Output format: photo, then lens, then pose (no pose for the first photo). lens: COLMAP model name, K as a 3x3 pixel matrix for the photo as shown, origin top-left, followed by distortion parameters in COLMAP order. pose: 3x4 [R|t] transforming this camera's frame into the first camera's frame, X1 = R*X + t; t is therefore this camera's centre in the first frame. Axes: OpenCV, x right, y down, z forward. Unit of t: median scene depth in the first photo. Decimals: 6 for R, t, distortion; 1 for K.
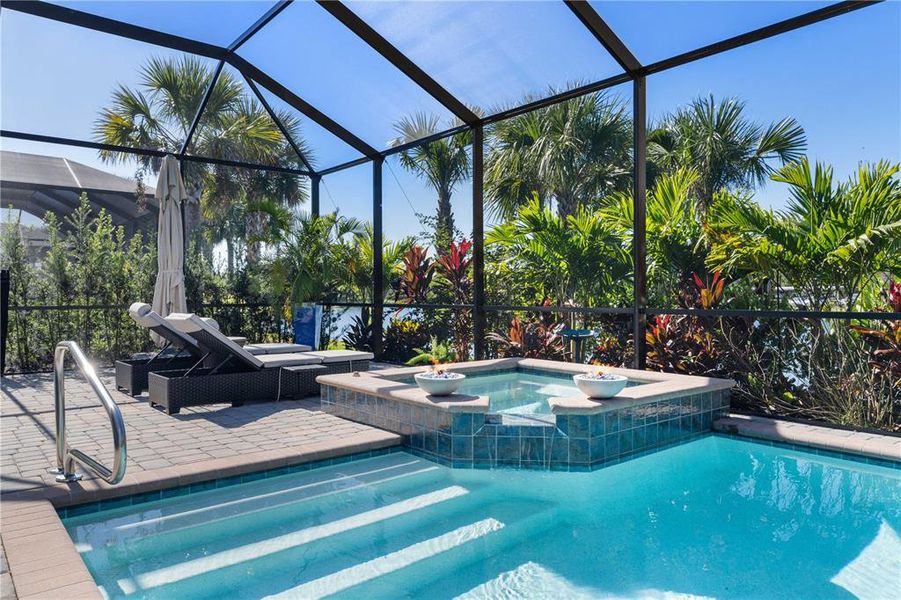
lens RADIAL K [[594.9, 0, 445.8], [0, 594.9, 304.2], [0, 0, 1]] dist [-0.003762, -0.000979]
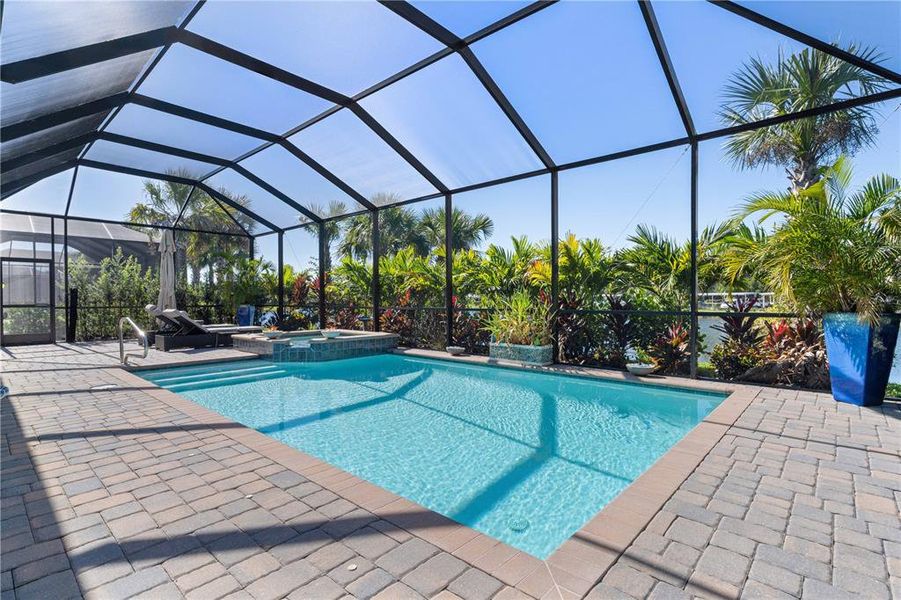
lens RADIAL K [[445.6, 0, 458.1], [0, 445.6, 301.0], [0, 0, 1]] dist [0.012074, -0.002284]
pose [[0.991657, -0.000922, 0.128904, 0.287459], [0.001818, 0.999975, -0.006837, -0.002691], [-0.128894, 0.007014, 0.991634, -0.570131]]
